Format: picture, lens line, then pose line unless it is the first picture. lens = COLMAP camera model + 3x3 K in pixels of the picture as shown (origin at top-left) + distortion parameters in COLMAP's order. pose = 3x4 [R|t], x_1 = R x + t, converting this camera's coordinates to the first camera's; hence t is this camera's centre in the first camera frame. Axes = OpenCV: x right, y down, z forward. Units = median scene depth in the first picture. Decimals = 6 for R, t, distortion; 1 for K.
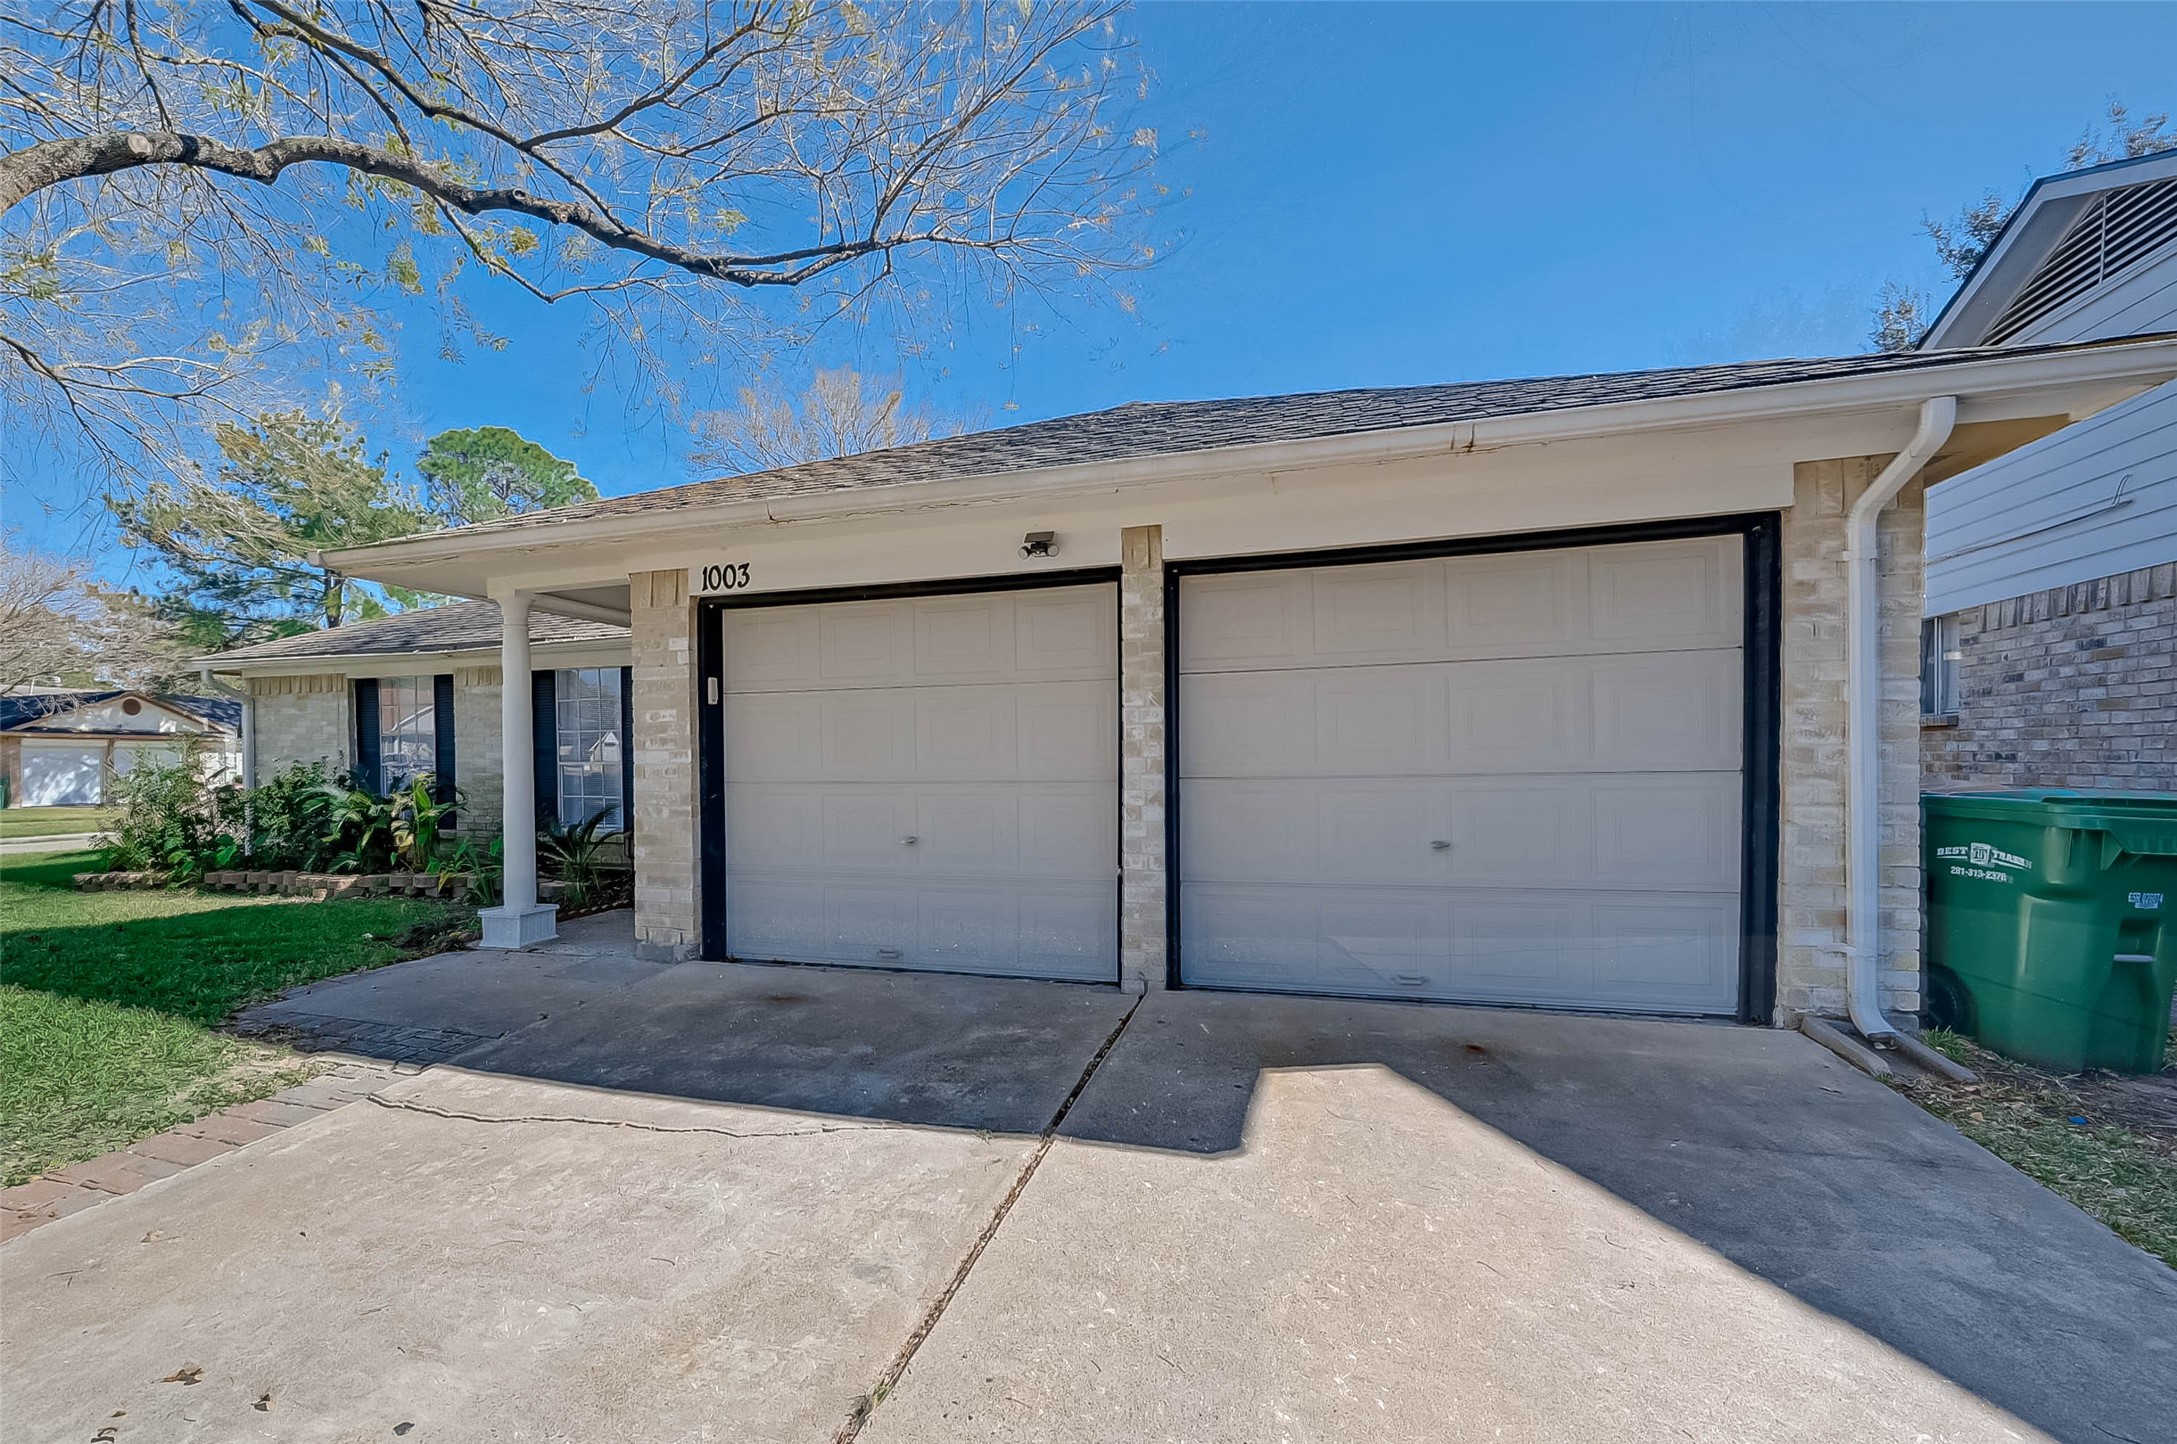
lens RADIAL K [[912.1, 0, 1092.6], [0, 912.1, 771.8], [0, 0, 1]] dist [-0.005885, 0.001250]
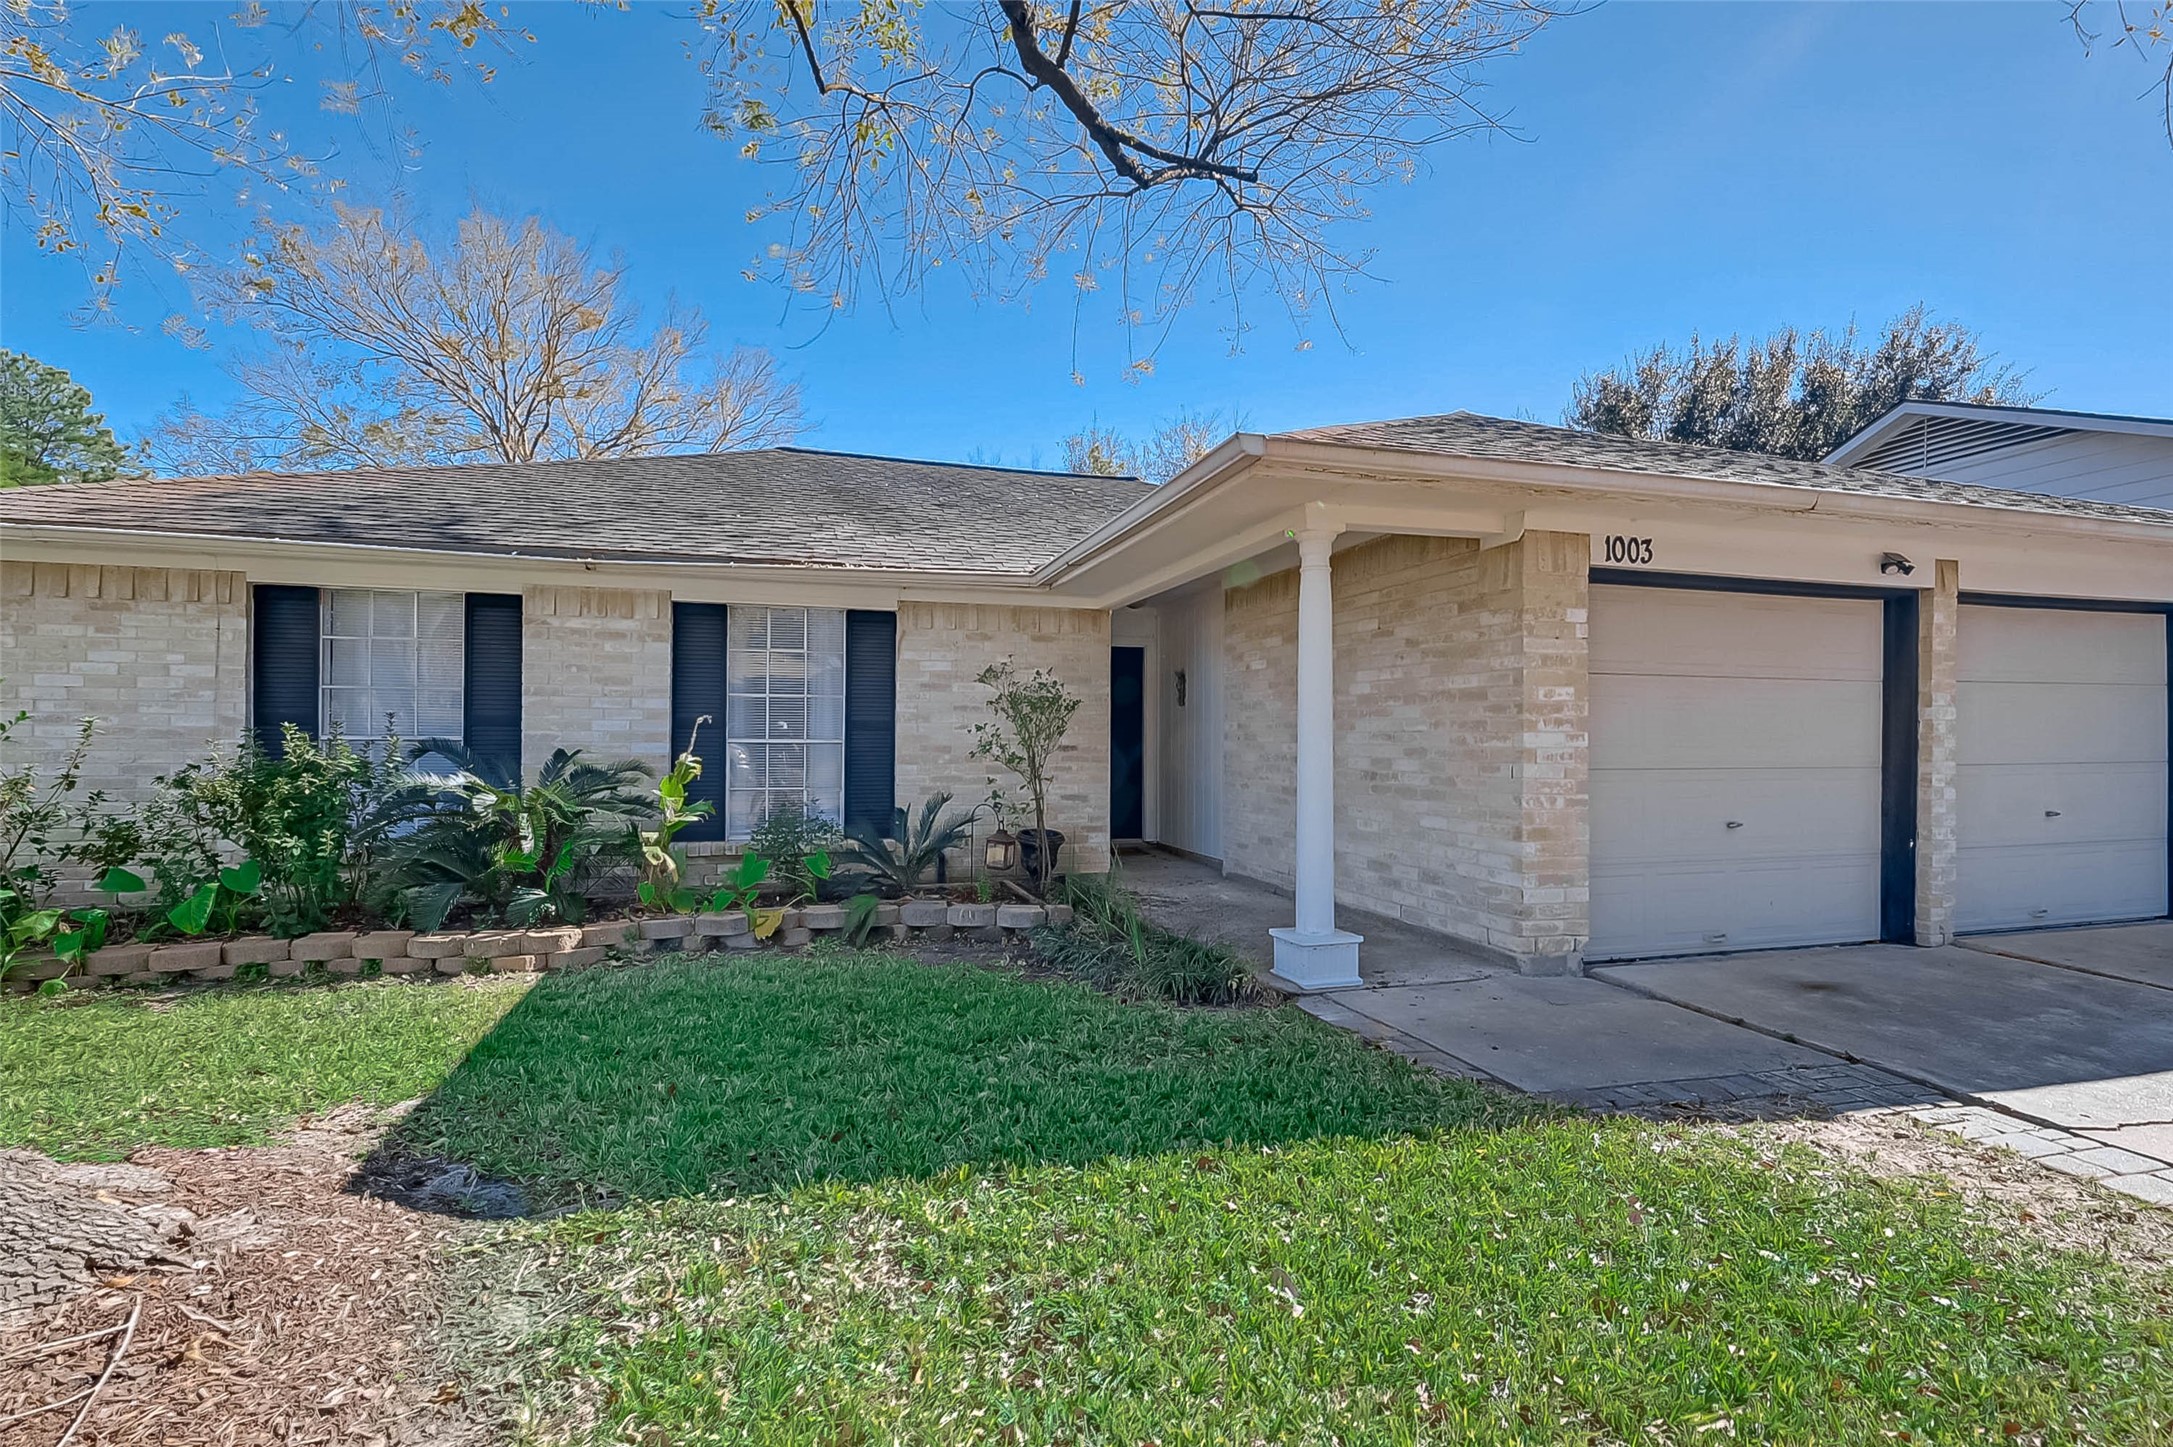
lens RADIAL K [[922.3, 0, 1106.0], [0, 922.3, 726.7], [0, 0, 1]] dist [-0.000299, -0.000745]
pose [[0.843726, 0.023693, 0.536251, -1.330084], [-0.006412, 0.999399, -0.034069, 0.003894], [-0.536736, 0.025306, 0.843370, 0.481528]]
